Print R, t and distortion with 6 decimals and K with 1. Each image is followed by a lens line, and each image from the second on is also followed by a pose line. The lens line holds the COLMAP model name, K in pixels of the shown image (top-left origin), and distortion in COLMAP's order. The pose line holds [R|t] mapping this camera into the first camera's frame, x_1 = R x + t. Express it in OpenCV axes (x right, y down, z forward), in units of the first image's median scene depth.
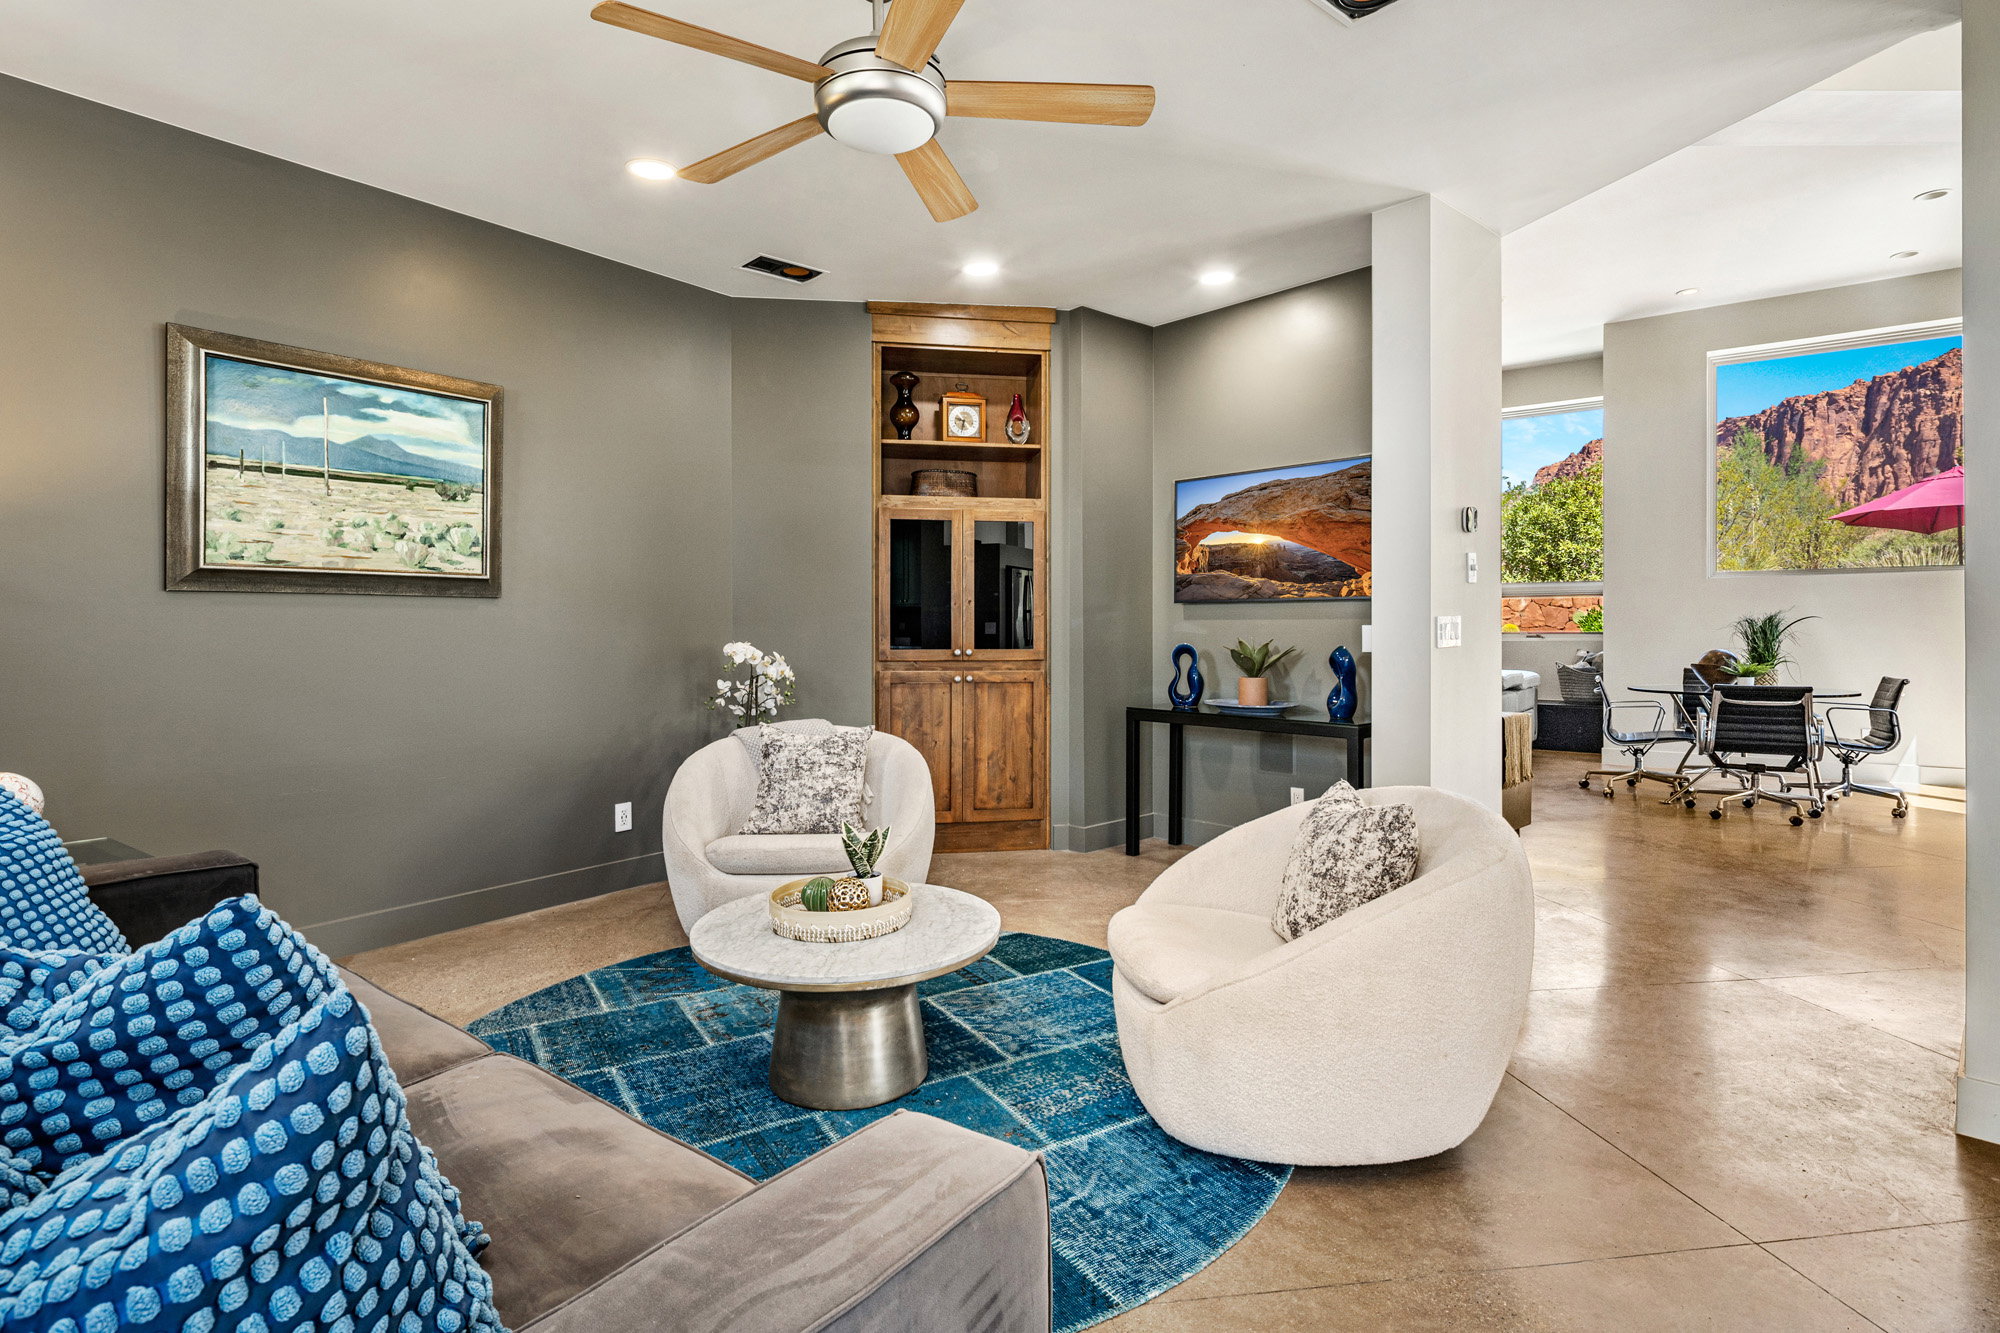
lens RADIAL K [[998.6, 0, 1001.6], [0, 998.6, 616.5], [0, 0, 1]] dist [0.001969, 0.000328]
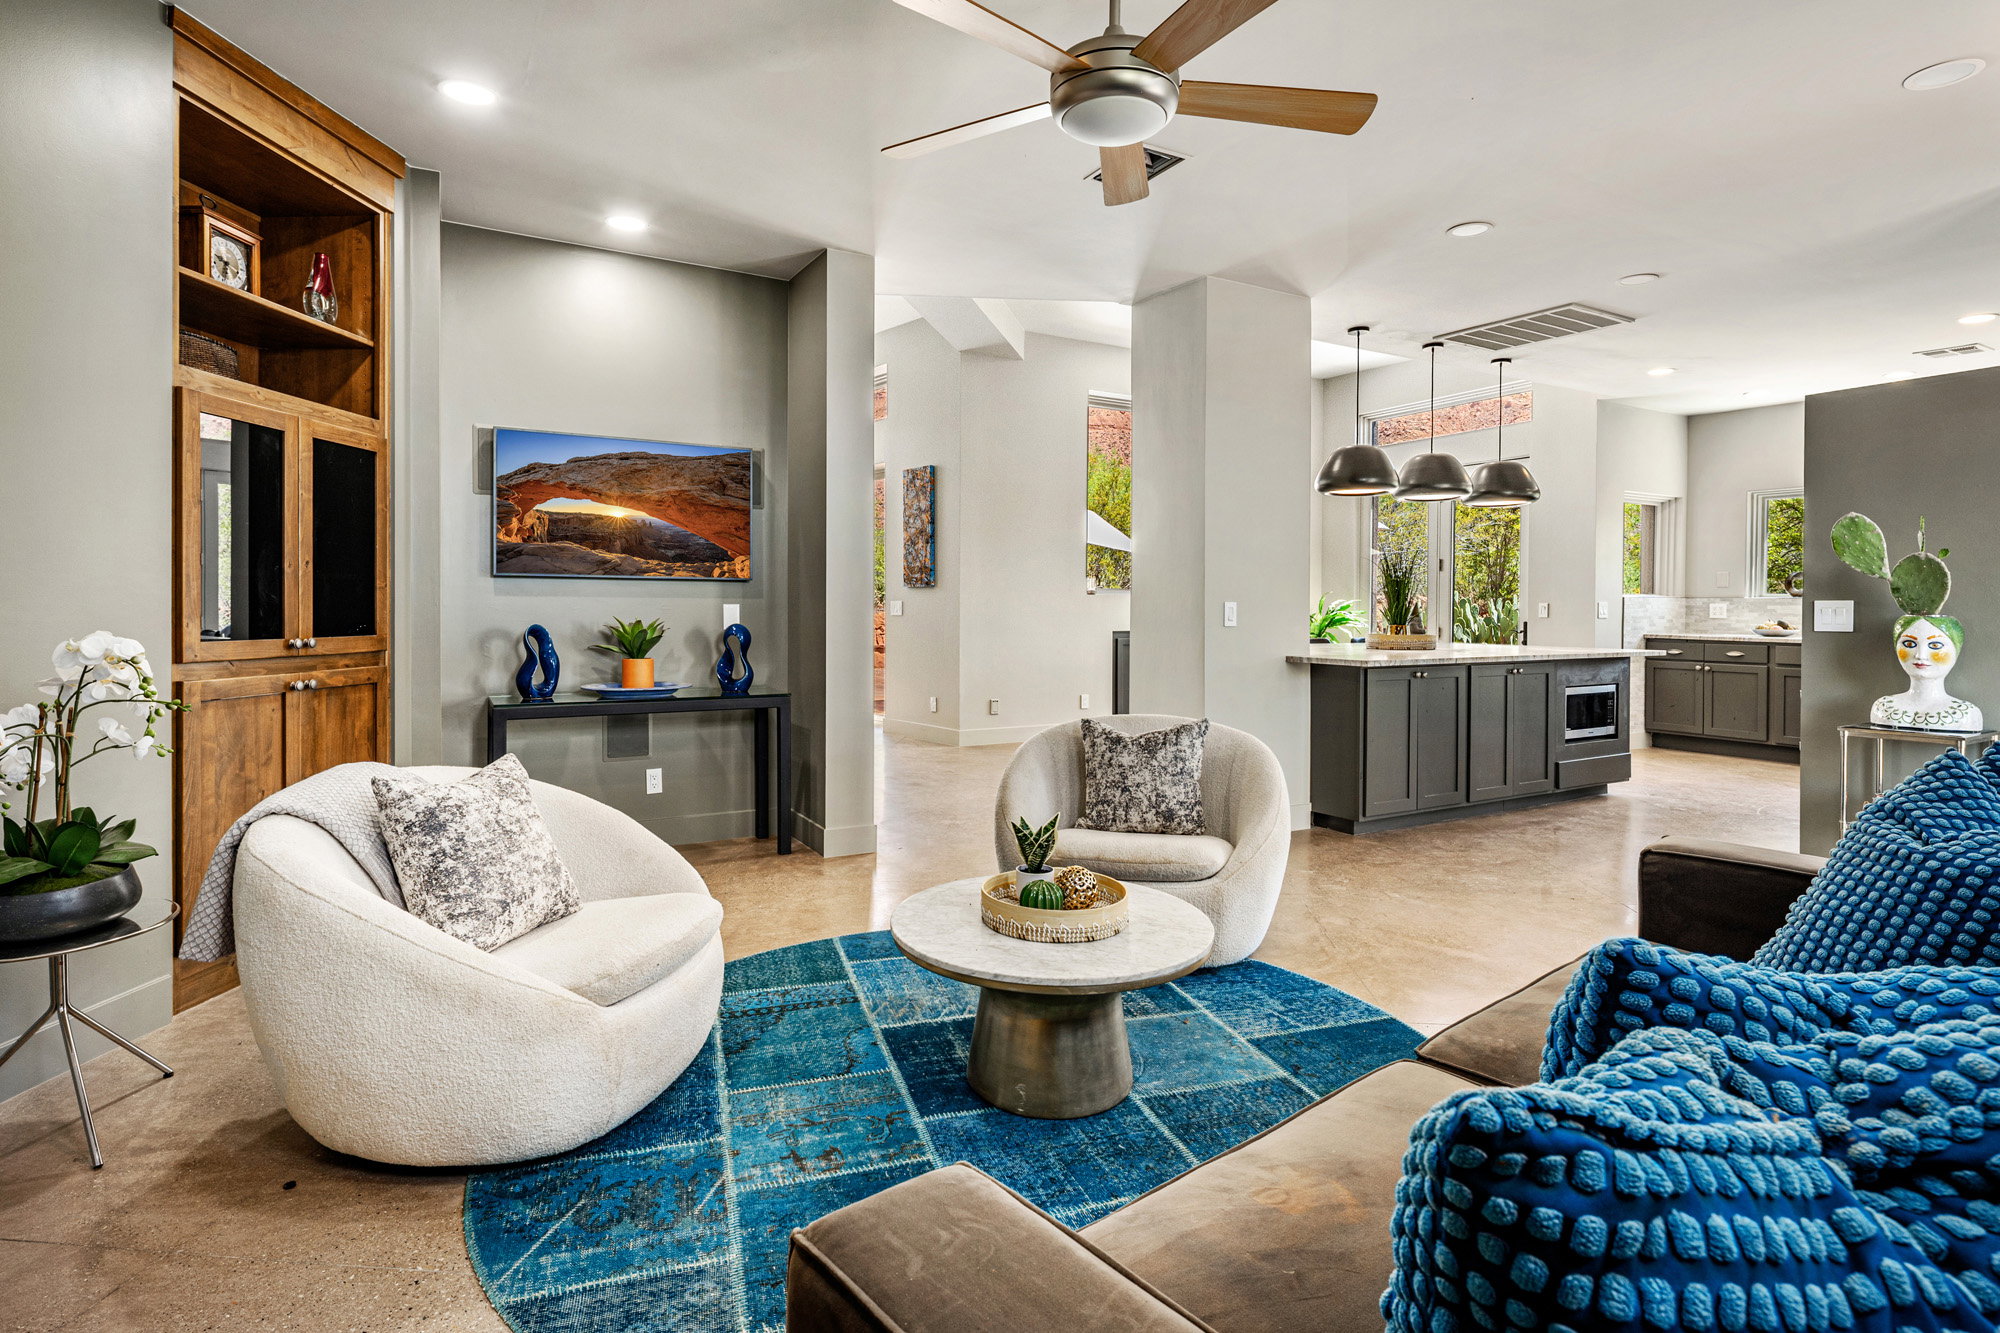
lens RADIAL K [[990.6, 0, 992.5], [0, 990.6, 620.3], [0, 0, 1]] dist [0.001193, 0.000230]
pose [[0.246877, -0.008173, 0.969012, -0.549948], [-0.012975, 0.999847, 0.011739, 0.008306], [-0.968960, -0.015471, 0.246734, 0.426515]]
